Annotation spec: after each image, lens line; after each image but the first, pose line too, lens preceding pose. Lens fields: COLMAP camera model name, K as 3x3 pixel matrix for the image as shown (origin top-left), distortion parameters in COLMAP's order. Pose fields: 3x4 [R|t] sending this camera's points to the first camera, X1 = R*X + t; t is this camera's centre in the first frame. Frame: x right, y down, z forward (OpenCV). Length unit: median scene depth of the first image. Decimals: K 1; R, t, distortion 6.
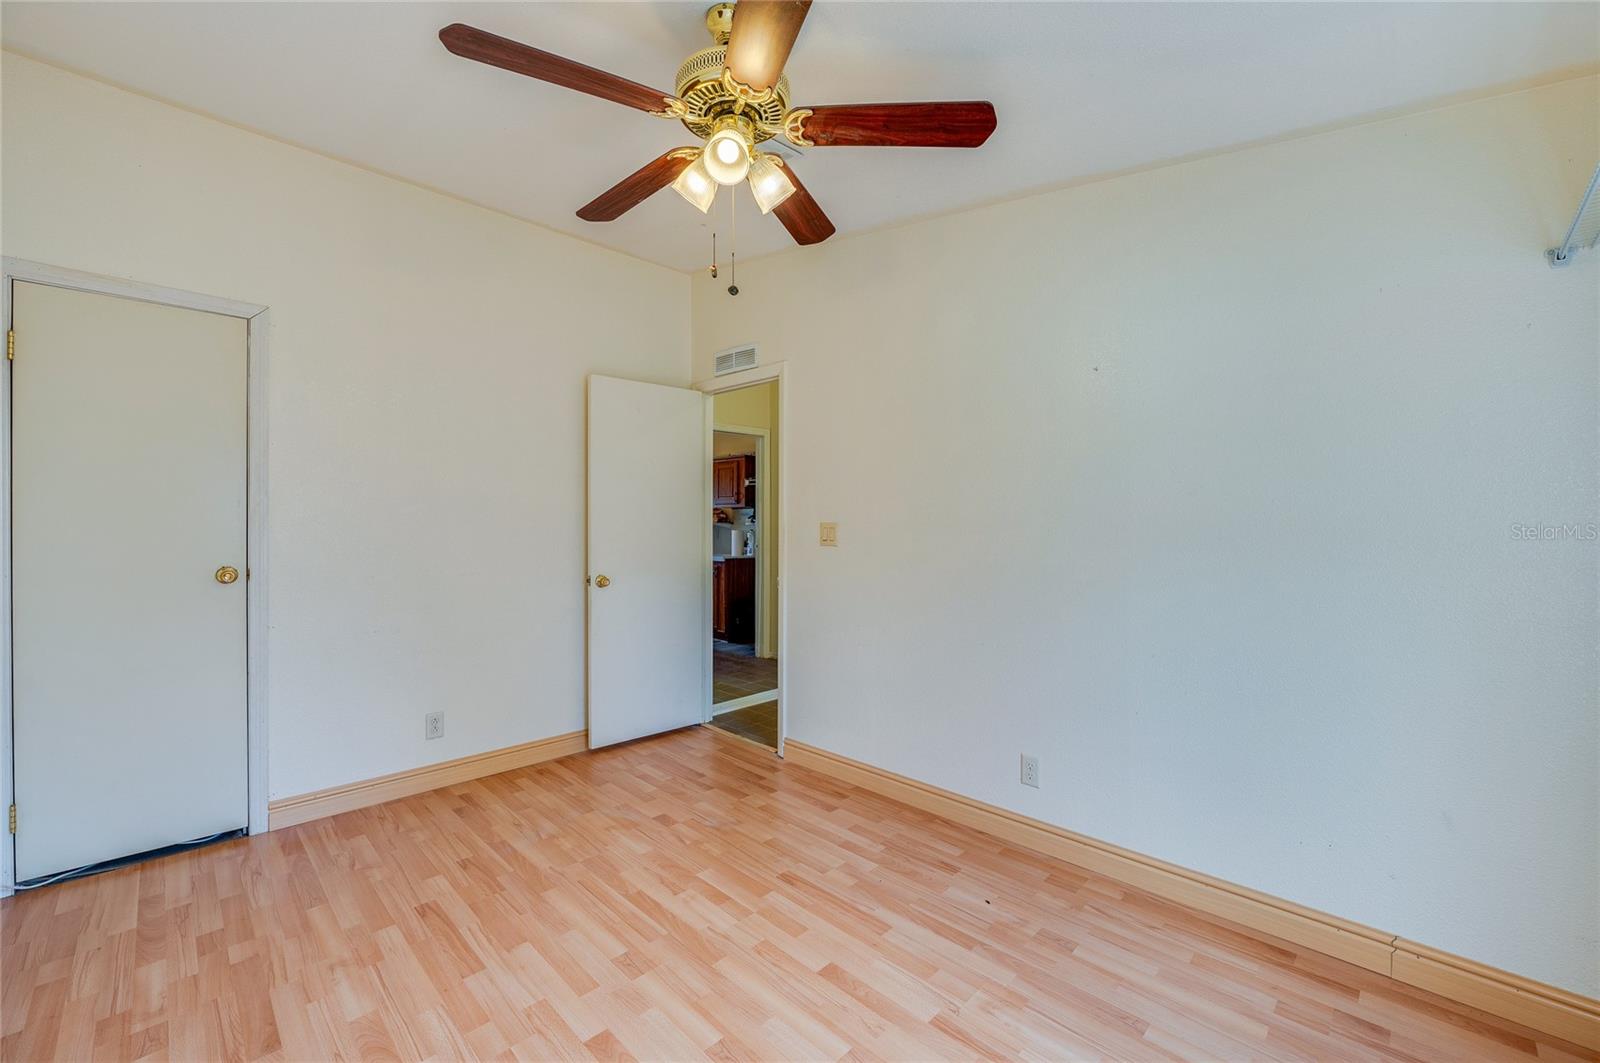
lens RADIAL K [[645.9, 0, 802.3], [0, 645.9, 525.0], [0, 0, 1]] dist [-0.004264, 0.000178]
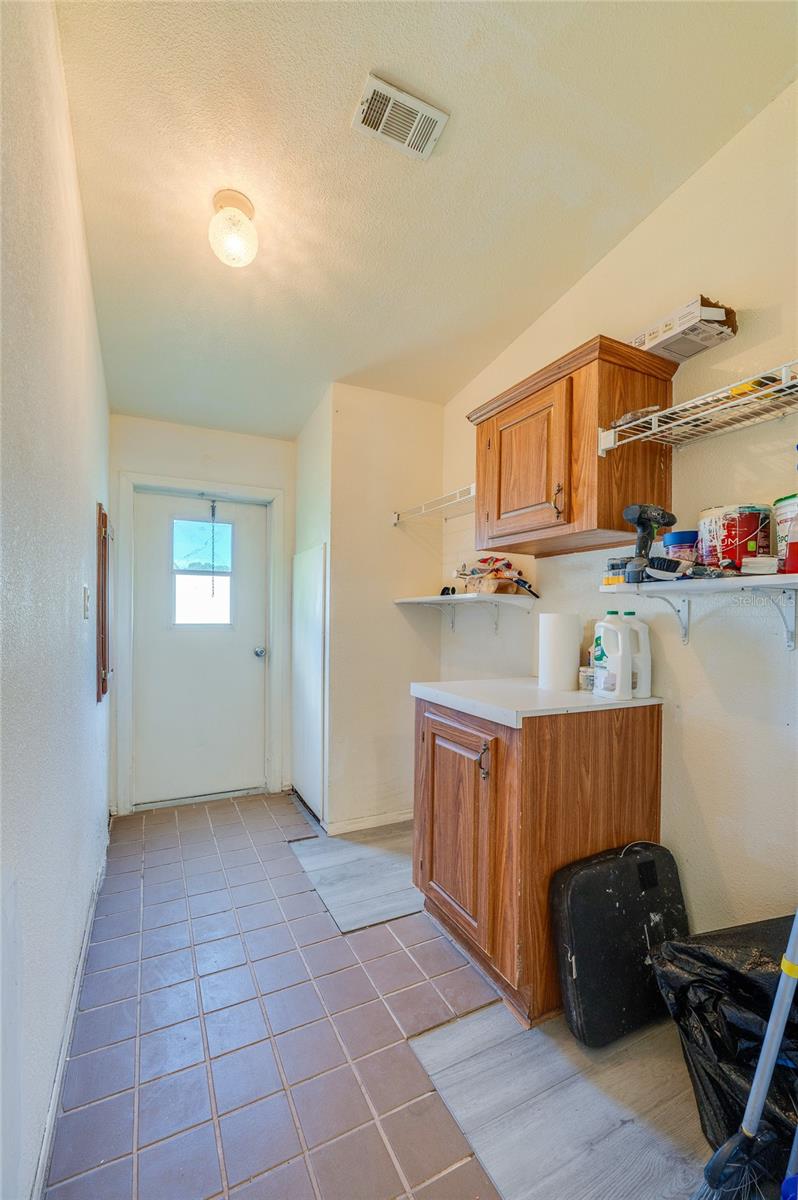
lens RADIAL K [[500.6, 0, 399.0], [0, 500.6, 600.0], [0, 0, 1]] dist [-0.018761, 0.000515]
pose [[0.948510, 0.006372, -0.316685, -0.100073], [-0.011798, 0.999815, -0.015220, 0.006385], [0.316529, 0.018173, 0.948409, 0.761607]]
